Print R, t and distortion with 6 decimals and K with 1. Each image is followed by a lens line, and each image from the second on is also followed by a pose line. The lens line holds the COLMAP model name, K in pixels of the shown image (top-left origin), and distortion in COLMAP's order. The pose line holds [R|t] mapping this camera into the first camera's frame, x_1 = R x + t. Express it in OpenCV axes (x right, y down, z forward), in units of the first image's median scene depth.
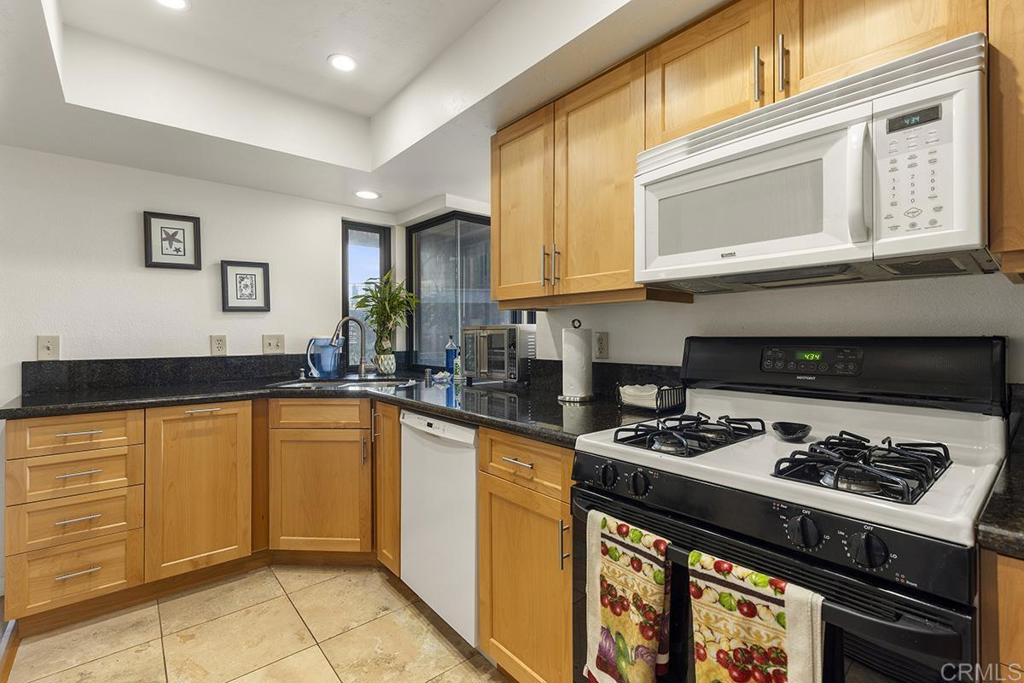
lens RADIAL K [[460.7, 0, 511.6], [0, 460.7, 333.0], [0, 0, 1]] dist [0.002156, 0.000492]
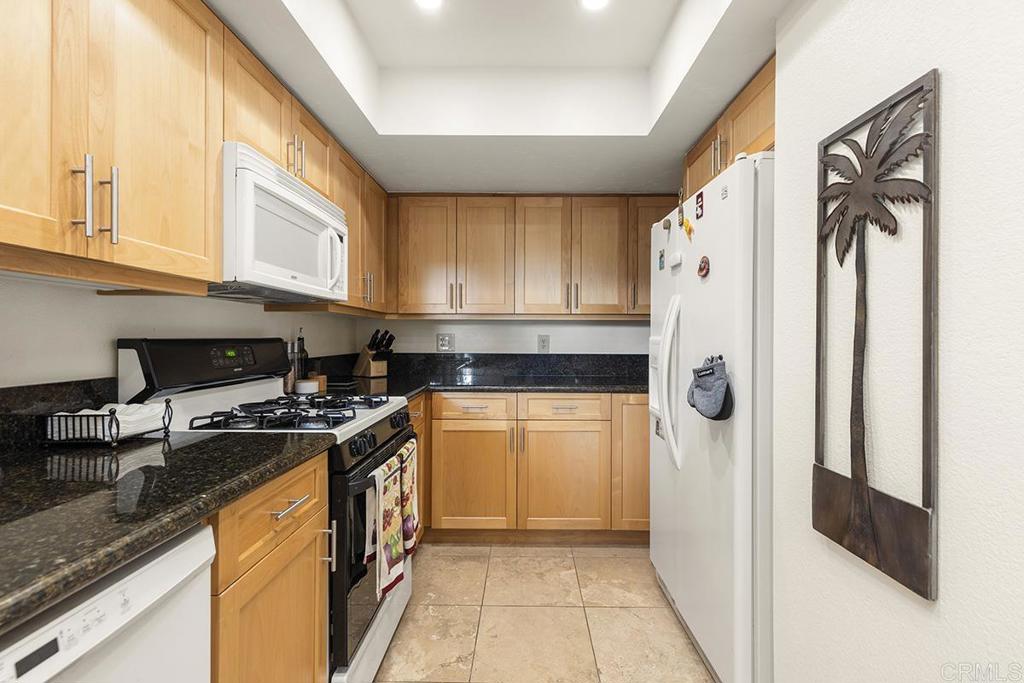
lens RADIAL K [[460.7, 0, 518.2], [0, 460.7, 335.8], [0, 0, 1]] dist [0.002156, 0.000492]
pose [[-0.755321, 0.000744, 0.655354, -0.791071], [-0.005484, 0.999957, -0.007456, 0.005916], [-0.655332, -0.009225, -0.755285, 1.386458]]
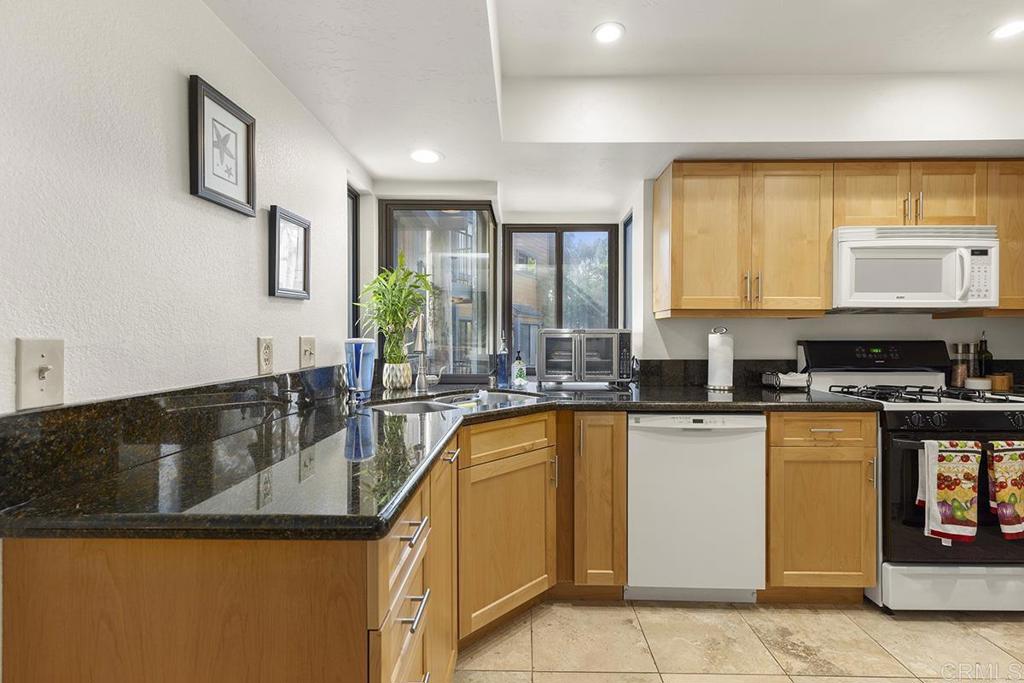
lens RADIAL K [[460.7, 0, 513.9], [0, 460.7, 339.4], [0, 0, 1]] dist [0.002156, 0.000492]
pose [[0.659595, 0.000138, 0.751621, -1.749876], [-0.007074, 0.999957, 0.006024, 0.001992], [-0.751588, -0.009290, 0.659567, 0.824129]]
